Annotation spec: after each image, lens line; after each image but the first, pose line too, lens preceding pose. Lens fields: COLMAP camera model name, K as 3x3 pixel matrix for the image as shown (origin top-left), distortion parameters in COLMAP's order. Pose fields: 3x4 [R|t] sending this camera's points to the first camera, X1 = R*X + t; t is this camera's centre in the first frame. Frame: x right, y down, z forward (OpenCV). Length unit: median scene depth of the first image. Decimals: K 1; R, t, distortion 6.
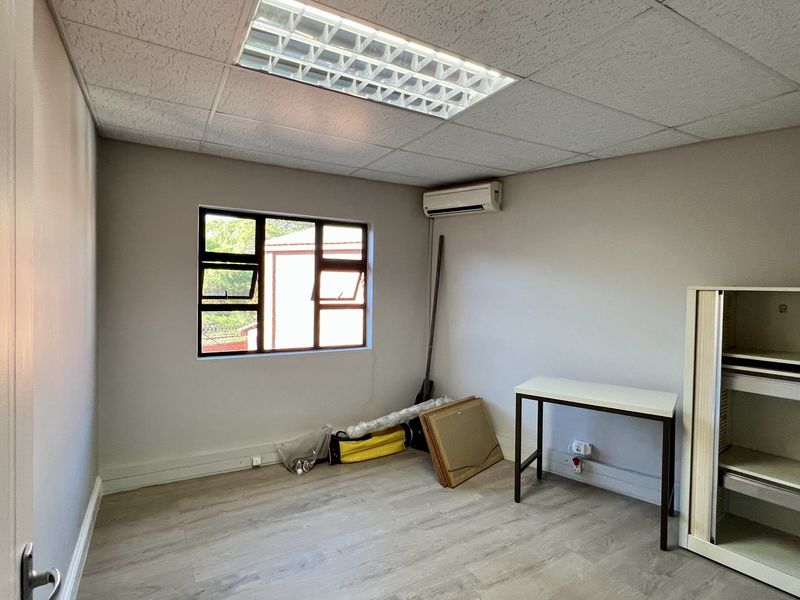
lens RADIAL K [[431.0, 0, 400.0], [0, 431.0, 300.0], [0, 0, 1]] dist [0.032346, -0.000006]
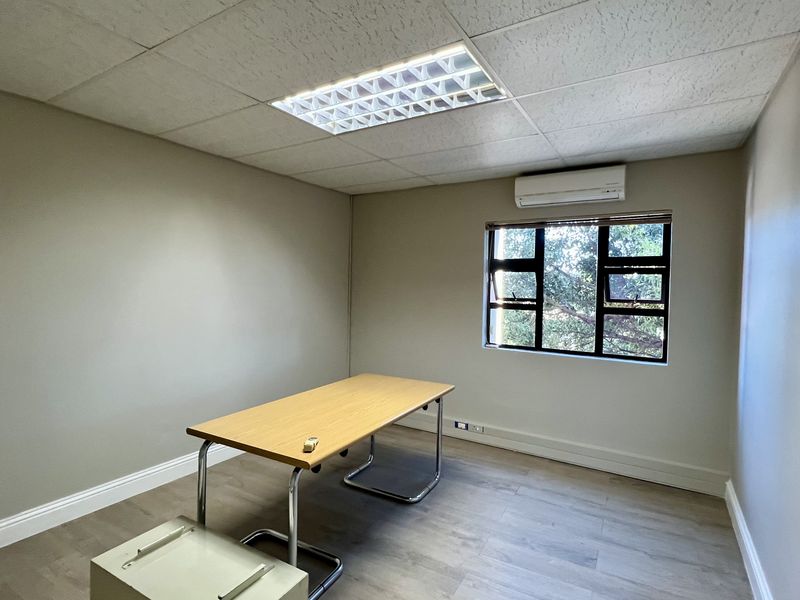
lens RADIAL K [[411.1, 0, 396.0], [0, 411.1, 301.1], [0, 0, 1]] dist [-0.000103, -0.000055]
pose [[0.484282, 0.024663, -0.874564, 0.400076], [-0.031889, 0.999436, 0.010526, 0.000659], [0.874331, 0.022792, 0.484795, 0.192913]]
